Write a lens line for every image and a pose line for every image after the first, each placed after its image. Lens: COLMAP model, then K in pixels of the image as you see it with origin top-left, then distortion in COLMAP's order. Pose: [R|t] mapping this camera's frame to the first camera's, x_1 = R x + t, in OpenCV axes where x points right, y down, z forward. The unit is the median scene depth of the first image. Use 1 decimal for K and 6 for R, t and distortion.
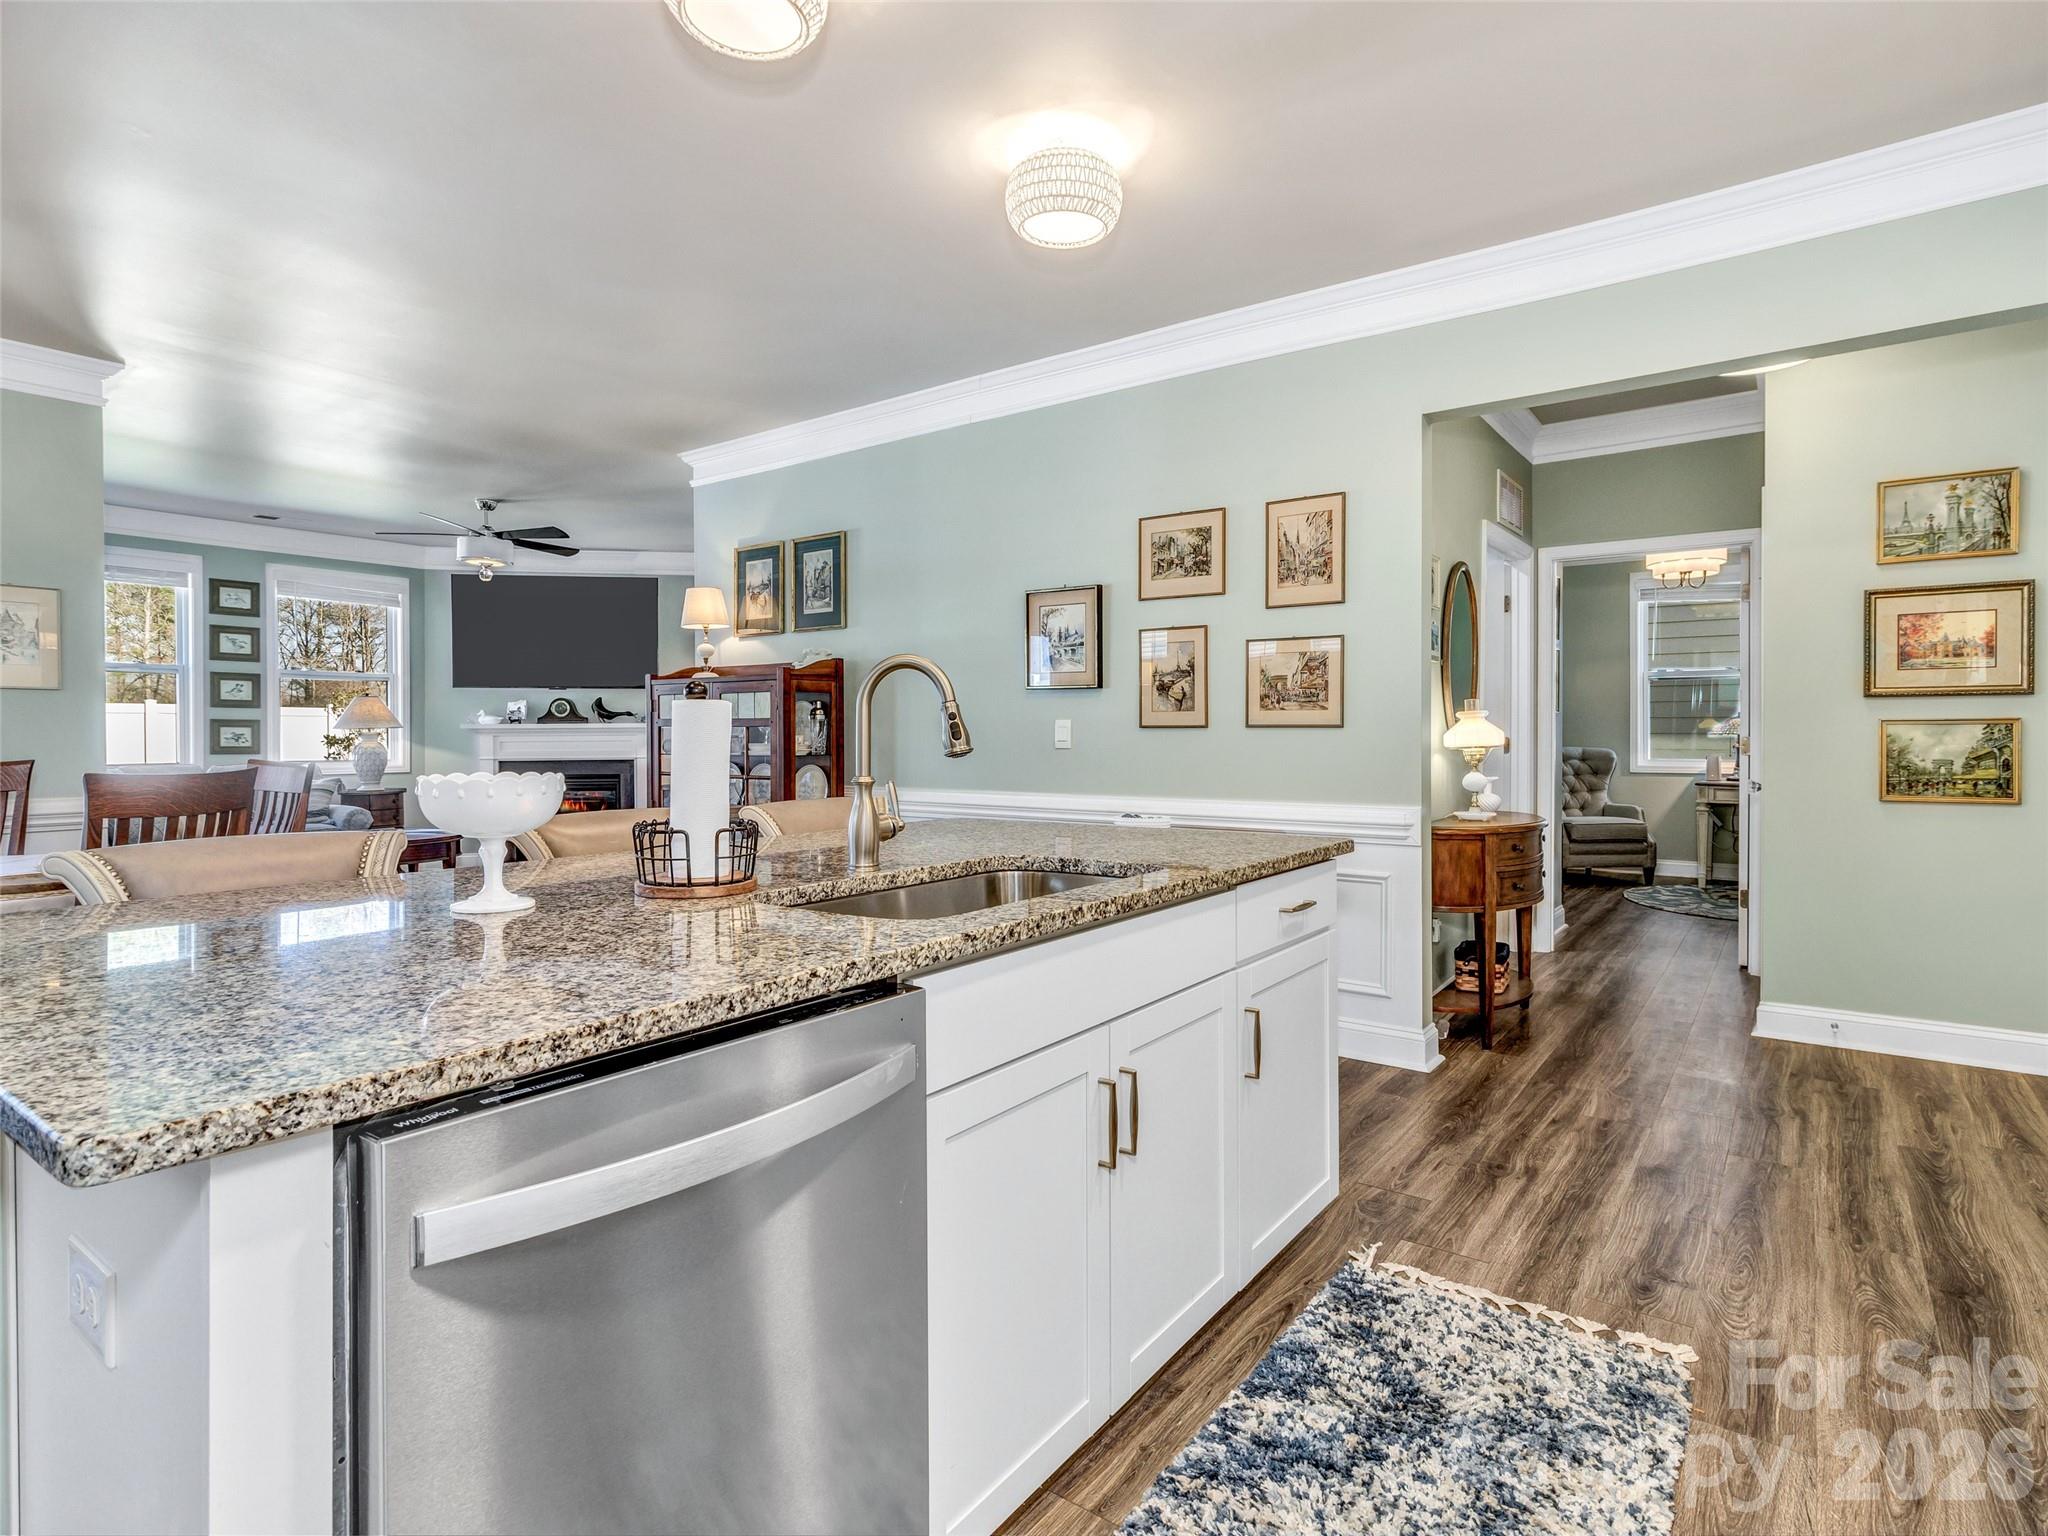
lens RADIAL K [[1061.4, 0, 1028.7], [0, 1061.4, 739.0], [0, 0, 1]] dist [0.000840, 0.000753]
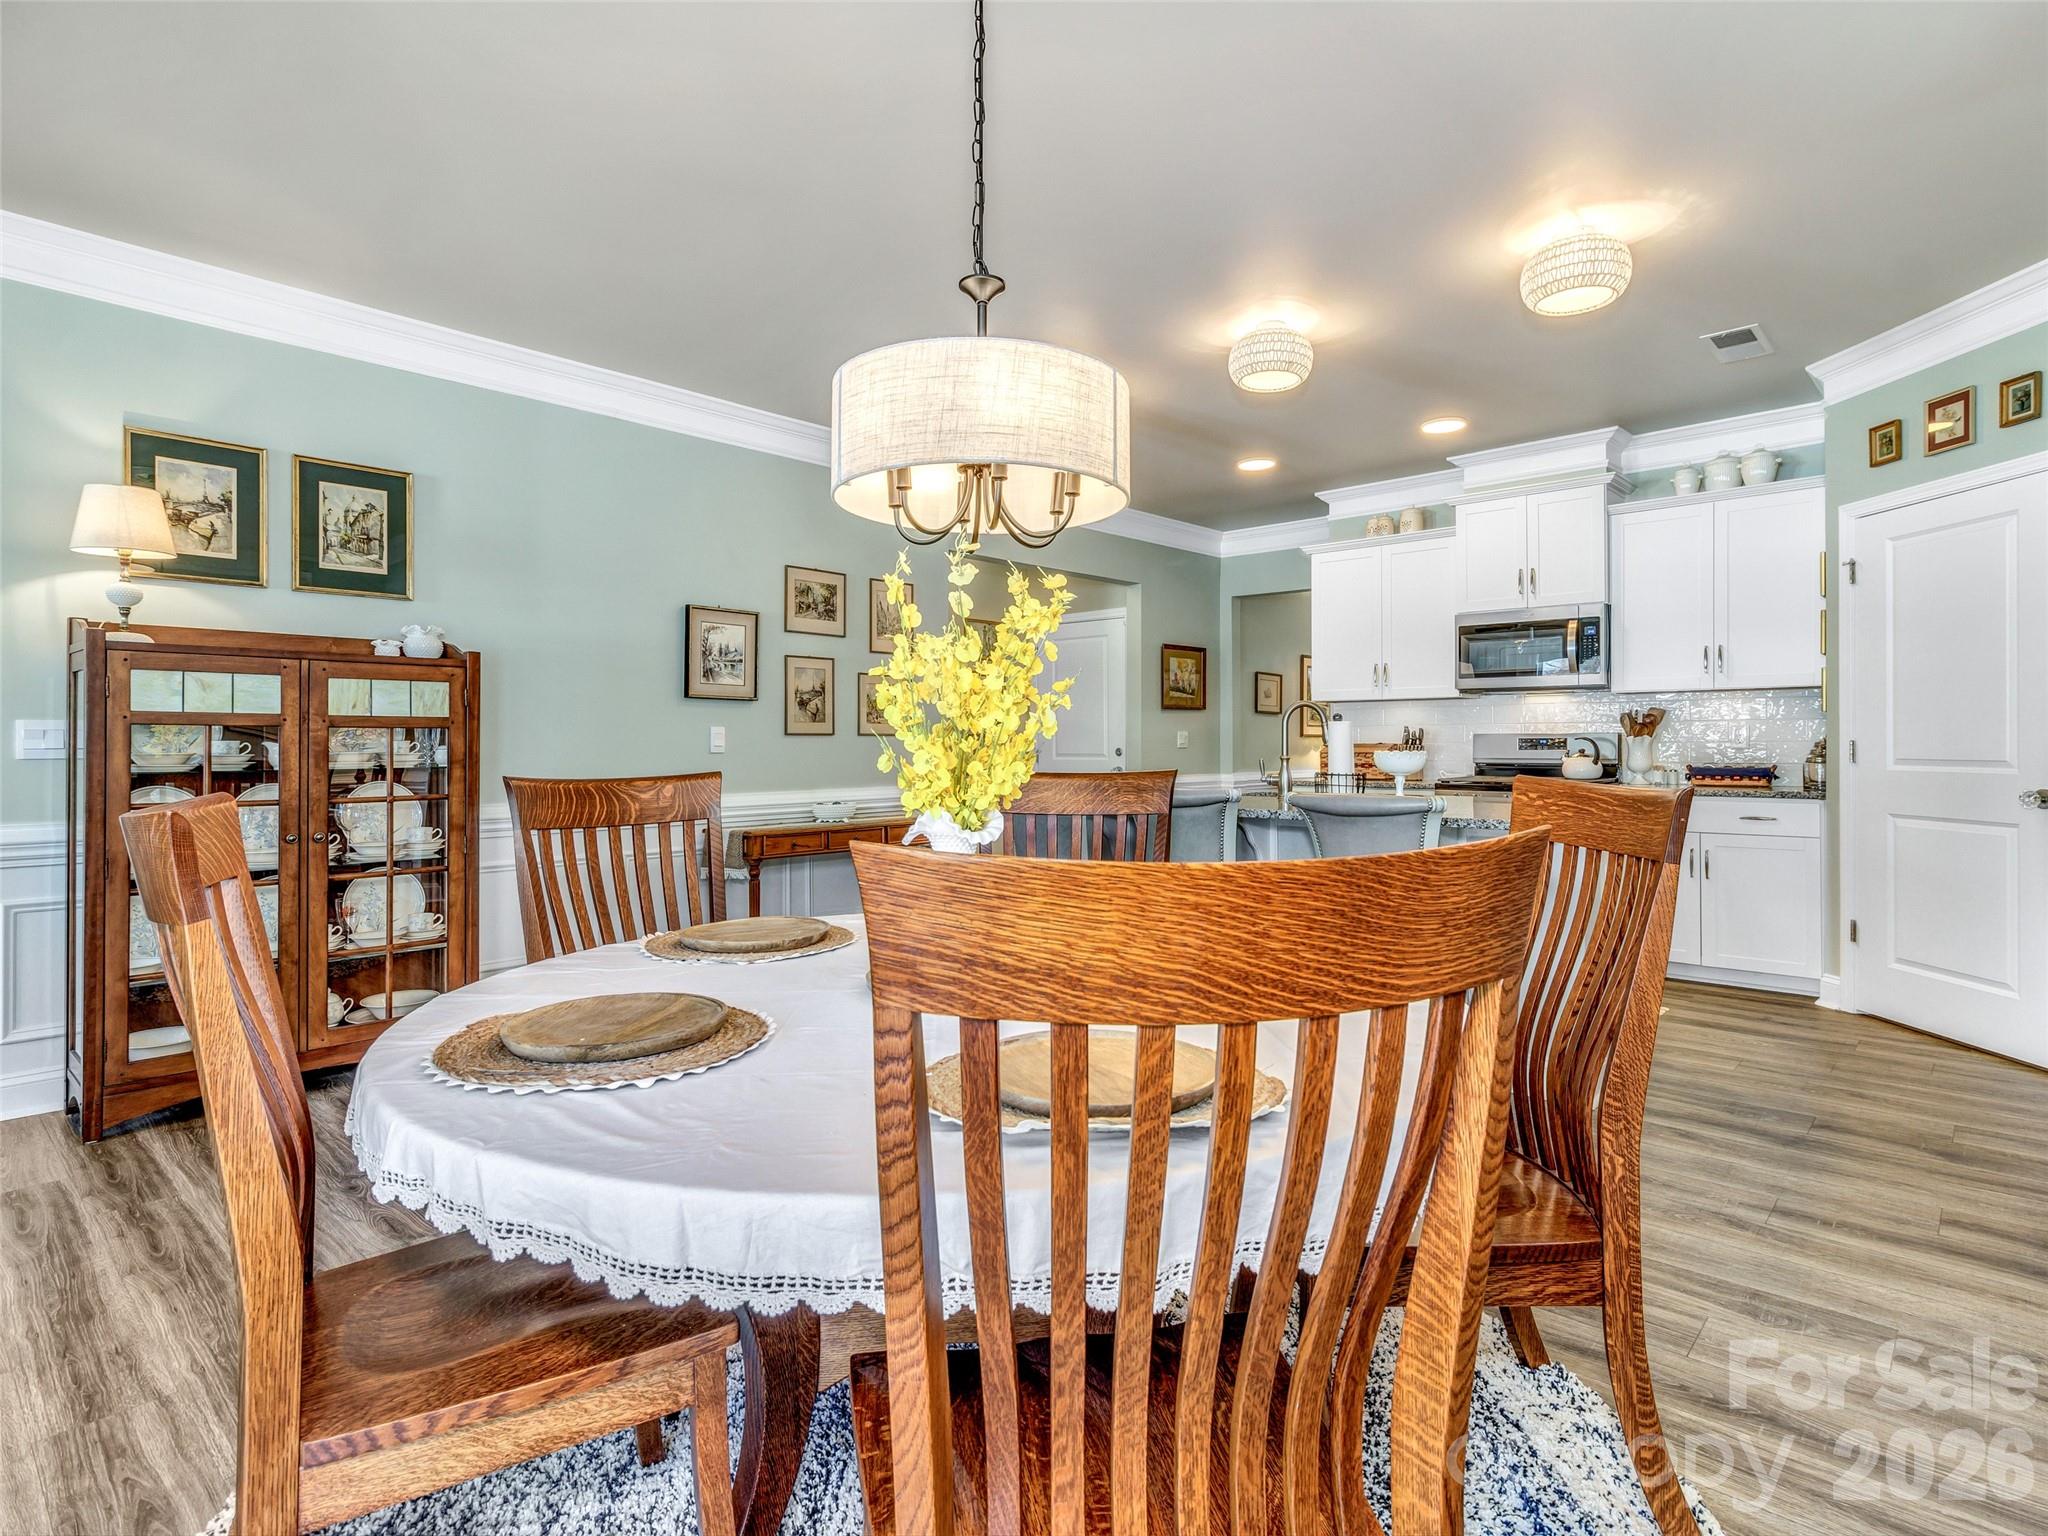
lens RADIAL K [[1067.3, 0, 1029.6], [0, 1067.3, 740.5], [0, 0, 1]] dist [-0.001268, 0.001906]
pose [[0.108985, 0.004362, 0.994034, -1.133930], [0.008520, 0.999950, -0.005322, 0.005295], [-0.994007, 0.009049, 0.108942, 0.605740]]
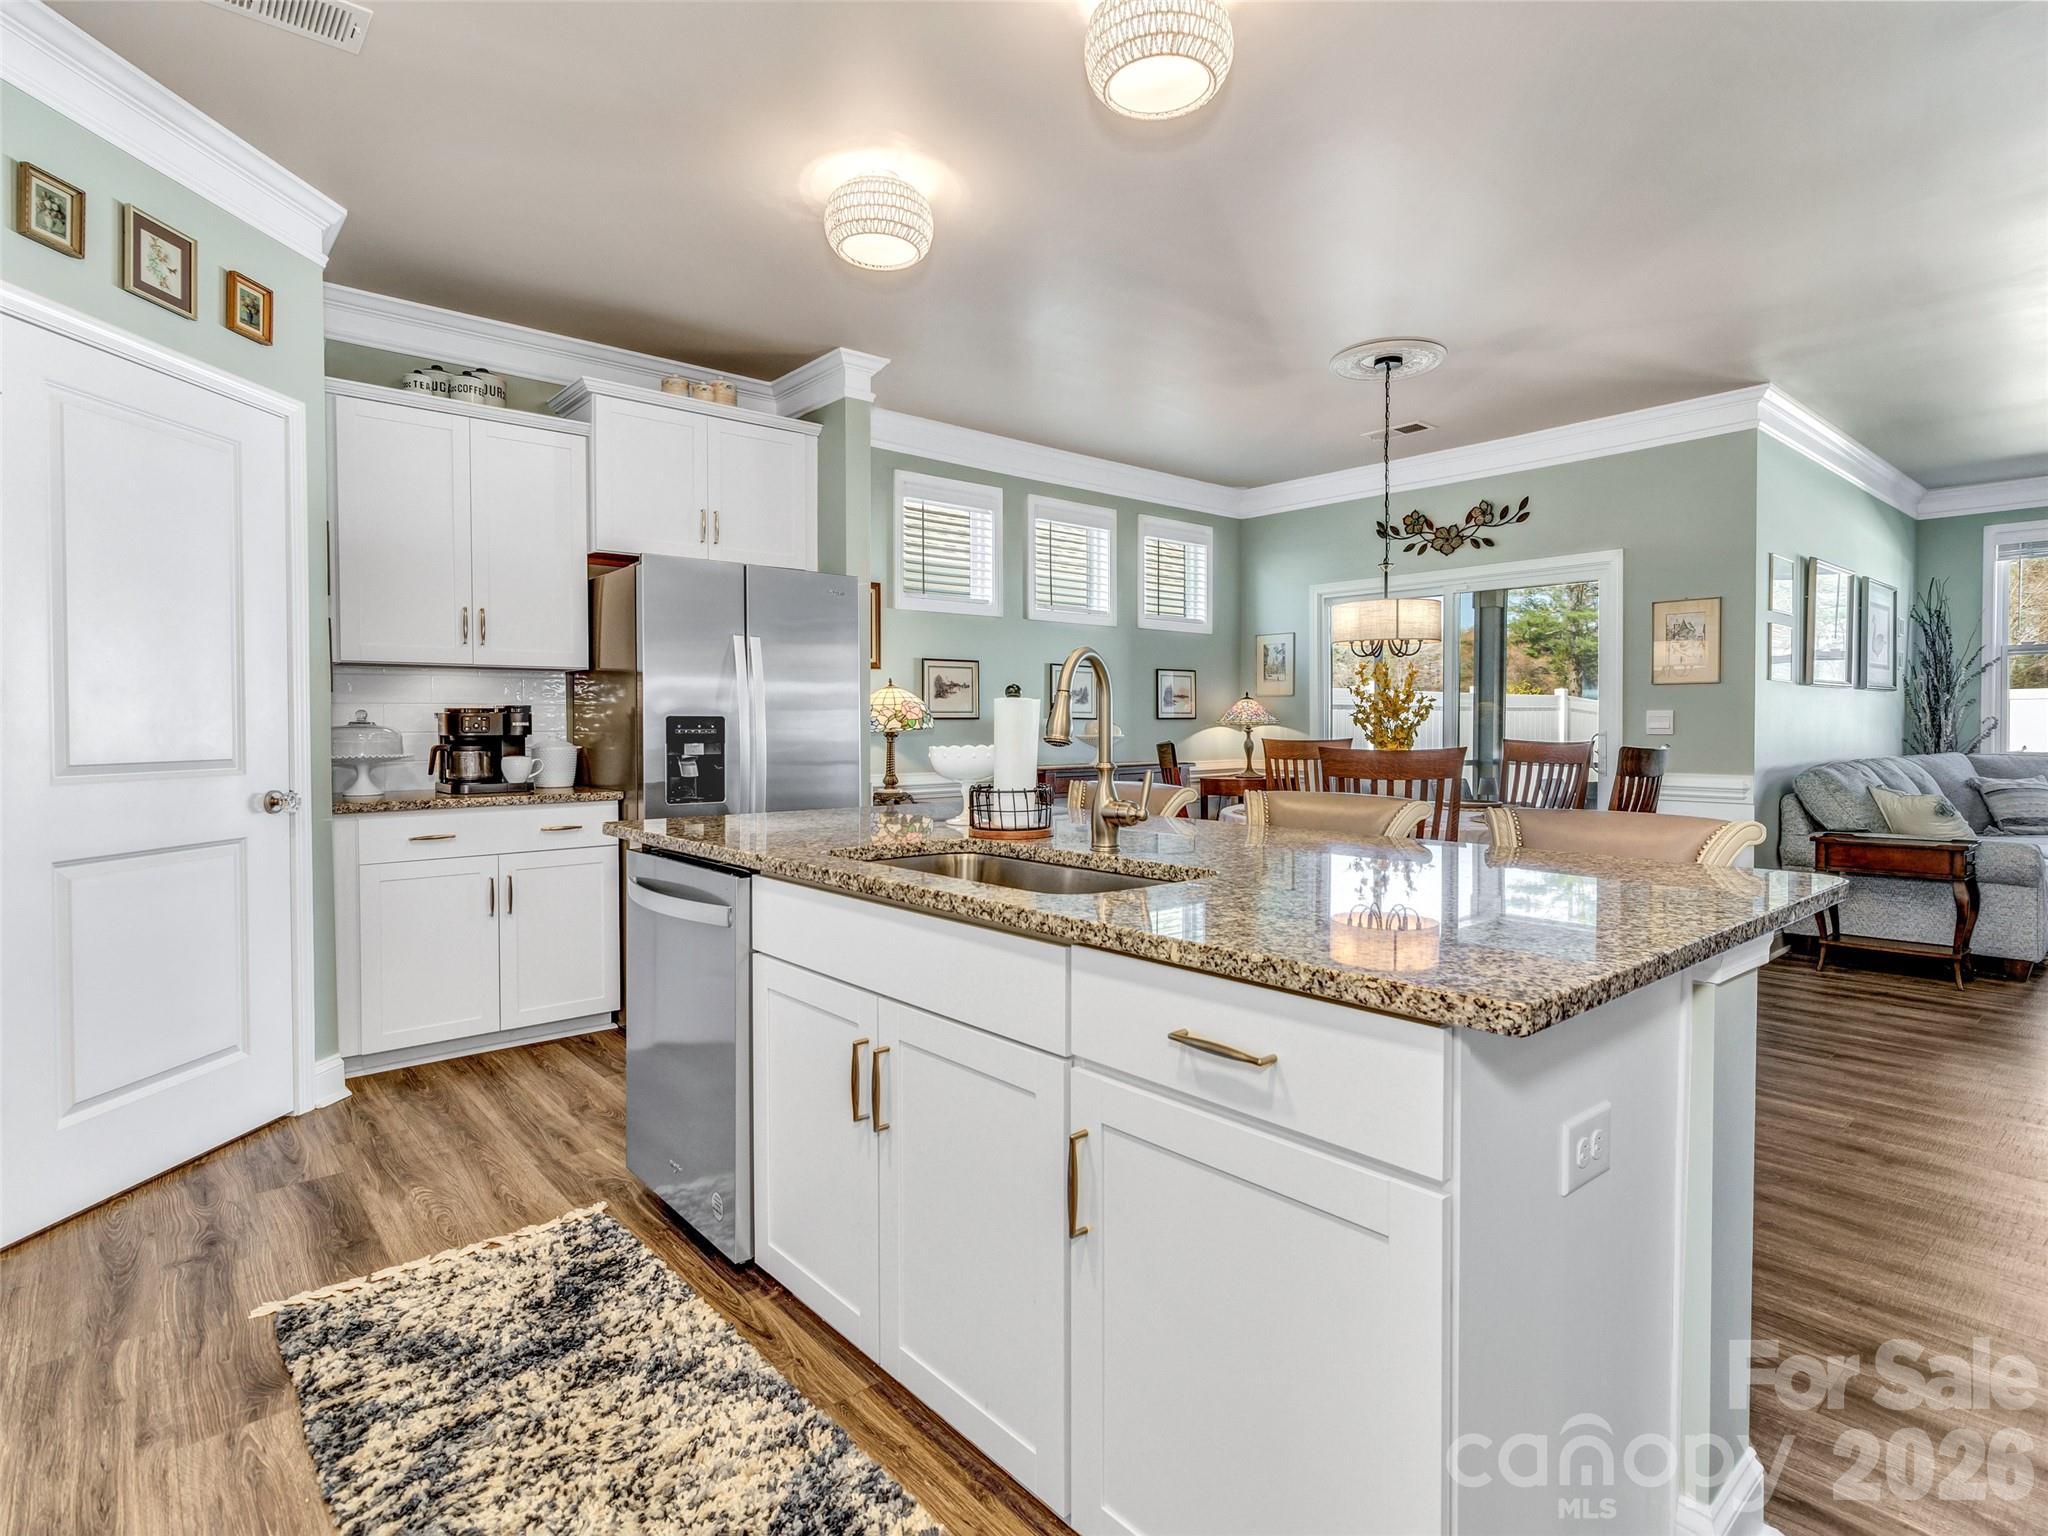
lens RADIAL K [[1059.8, 0, 1032.1], [0, 1059.8, 741.1], [0, 0, 1]] dist [0.001724, -0.000690]
pose [[-0.218409, 0.019929, -0.975654, 0.425481], [-0.003746, 0.999767, 0.021260, -0.004094], [0.975850, 0.008298, -0.218284, 0.547515]]
